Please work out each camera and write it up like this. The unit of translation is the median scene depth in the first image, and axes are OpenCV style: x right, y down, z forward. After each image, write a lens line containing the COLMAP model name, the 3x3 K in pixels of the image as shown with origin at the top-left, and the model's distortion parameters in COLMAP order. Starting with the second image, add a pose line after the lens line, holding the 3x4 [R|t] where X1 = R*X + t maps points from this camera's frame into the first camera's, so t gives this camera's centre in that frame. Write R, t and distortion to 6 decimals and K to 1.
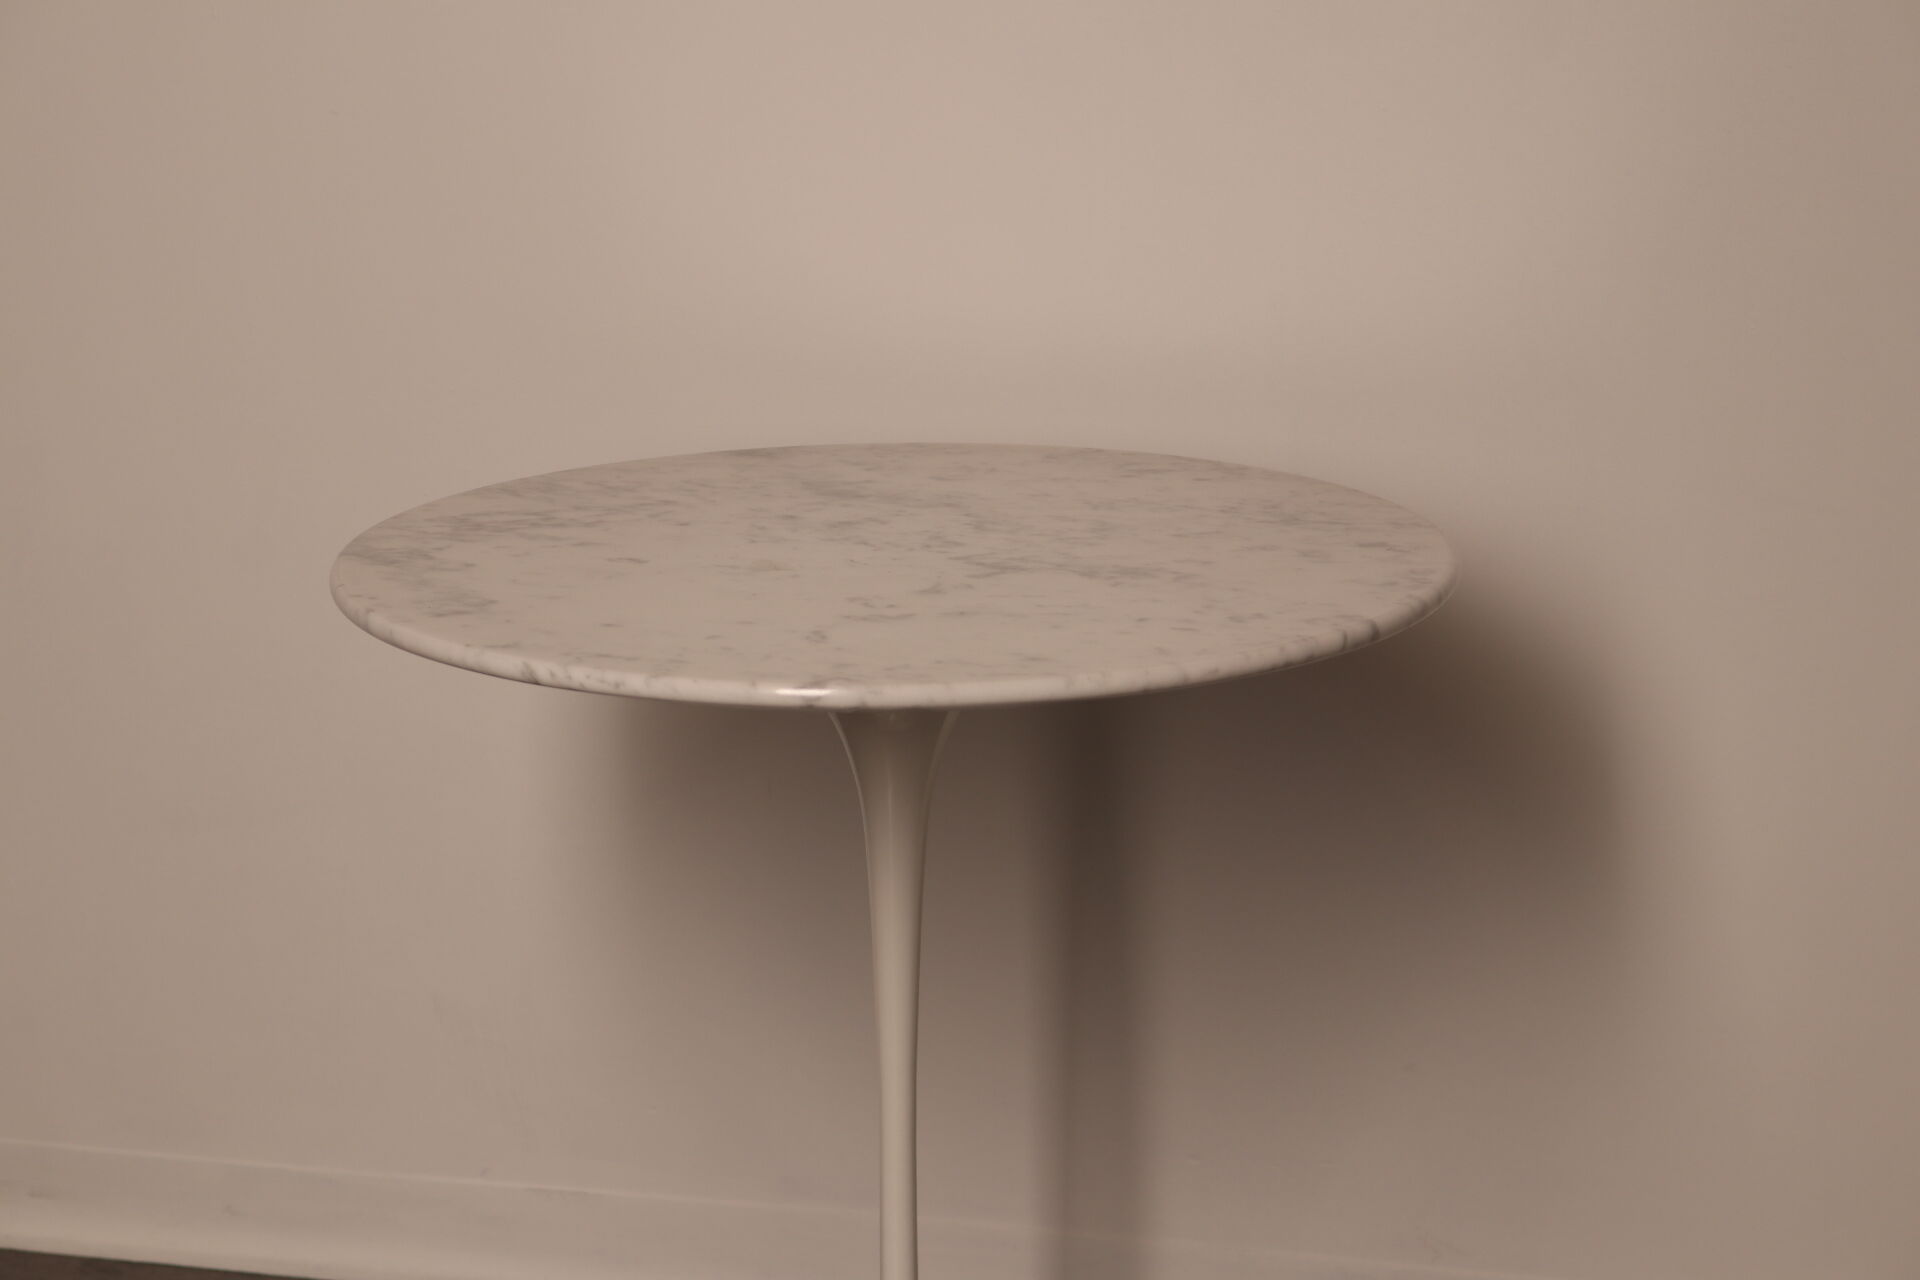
lens RADIAL K [[4676.4, 0, 959.3], [0, 4676.4, 640.4], [0, 0, 1]] dist [0.095002, 0.000000]
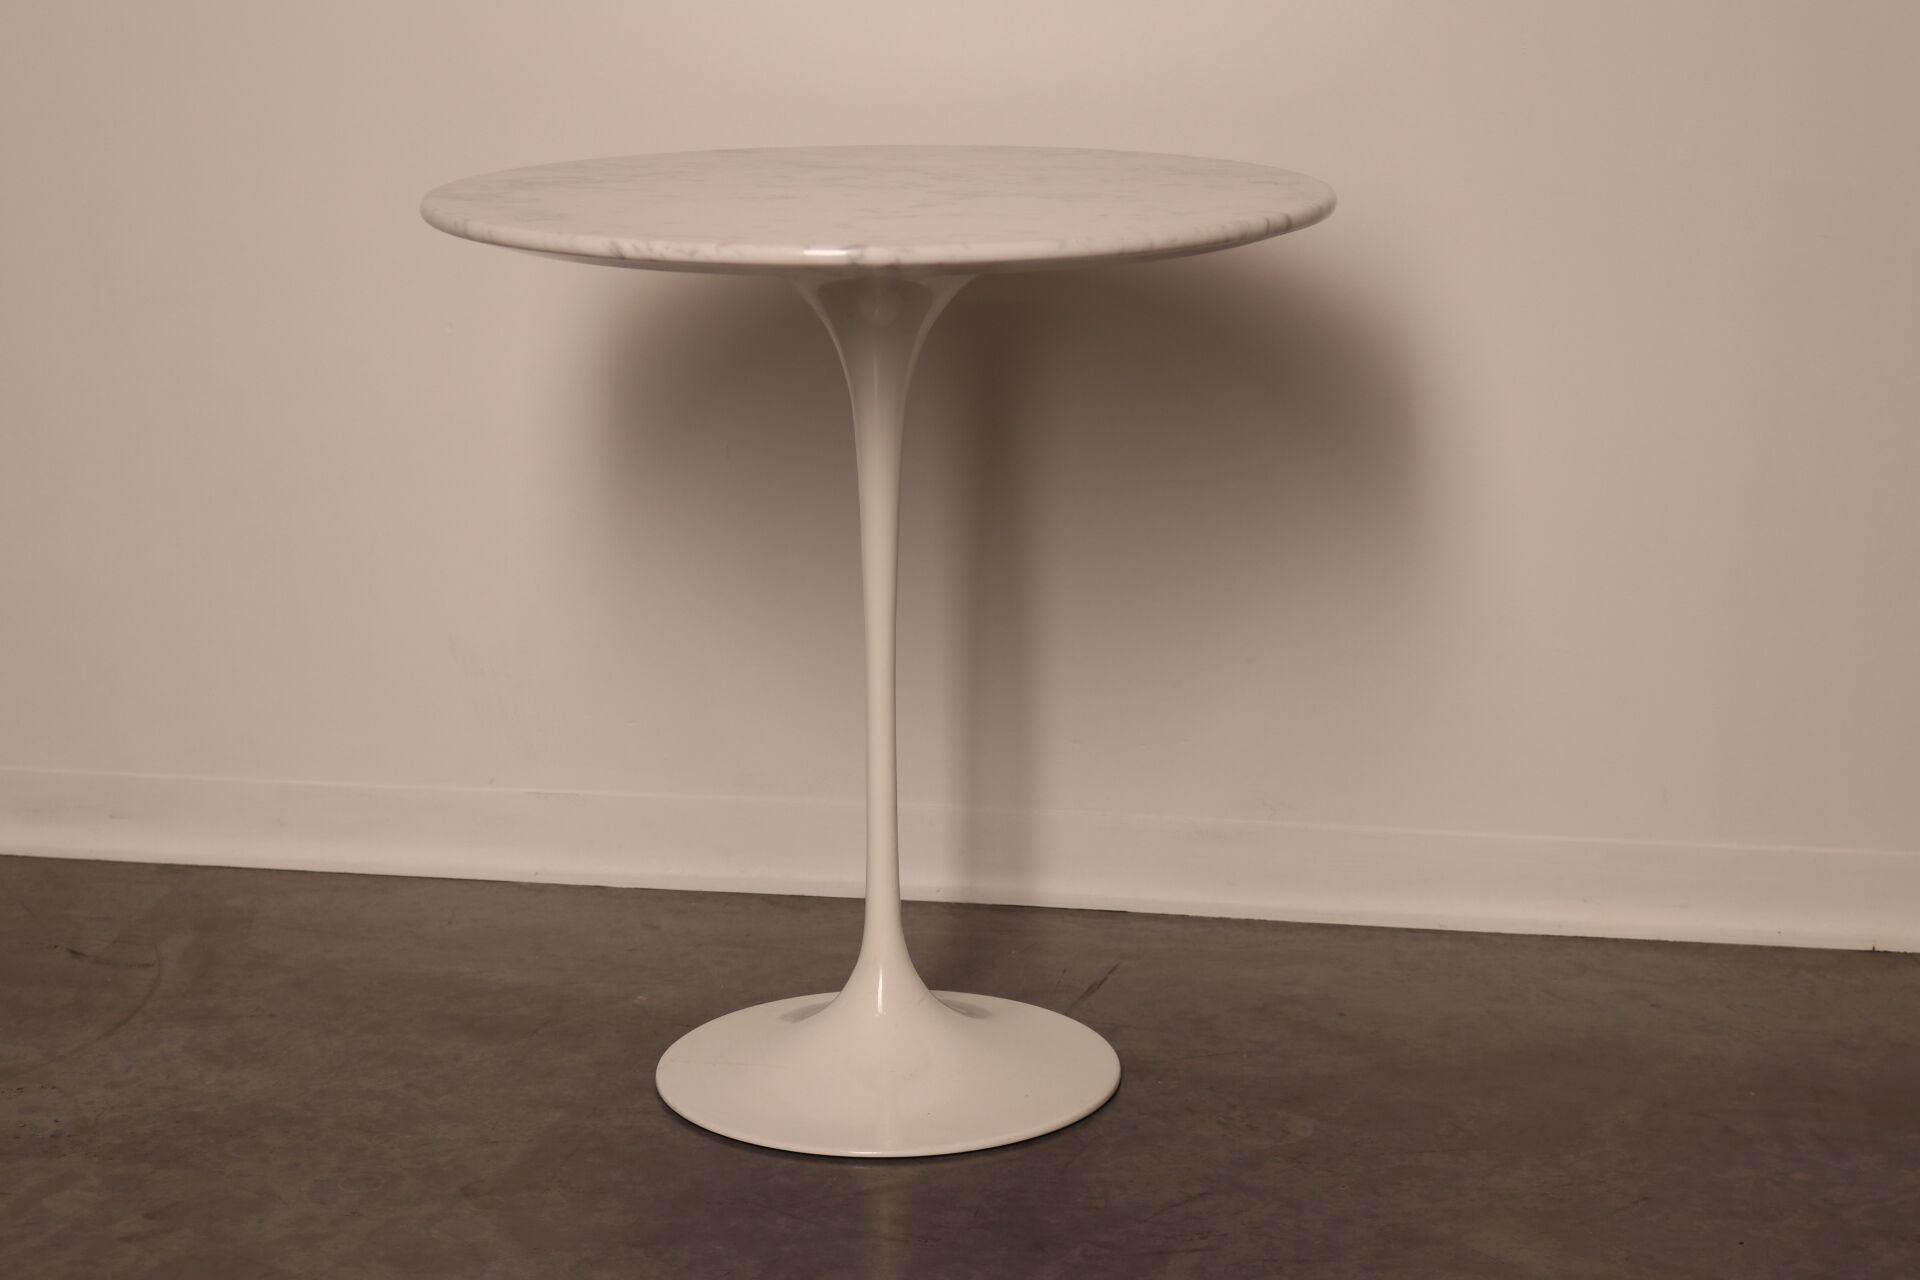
lens RADIAL K [[3687.1, 0, 961.4], [0, 3687.1, 647.9], [0, 0, 1]] dist [0.028573, 0.000000]
pose [[0.995752, -0.017569, 0.090379, -0.081265], [0.017727, 0.999842, -0.000945, 0.101465], [-0.090348, 0.002543, 0.995907, 0.030320]]
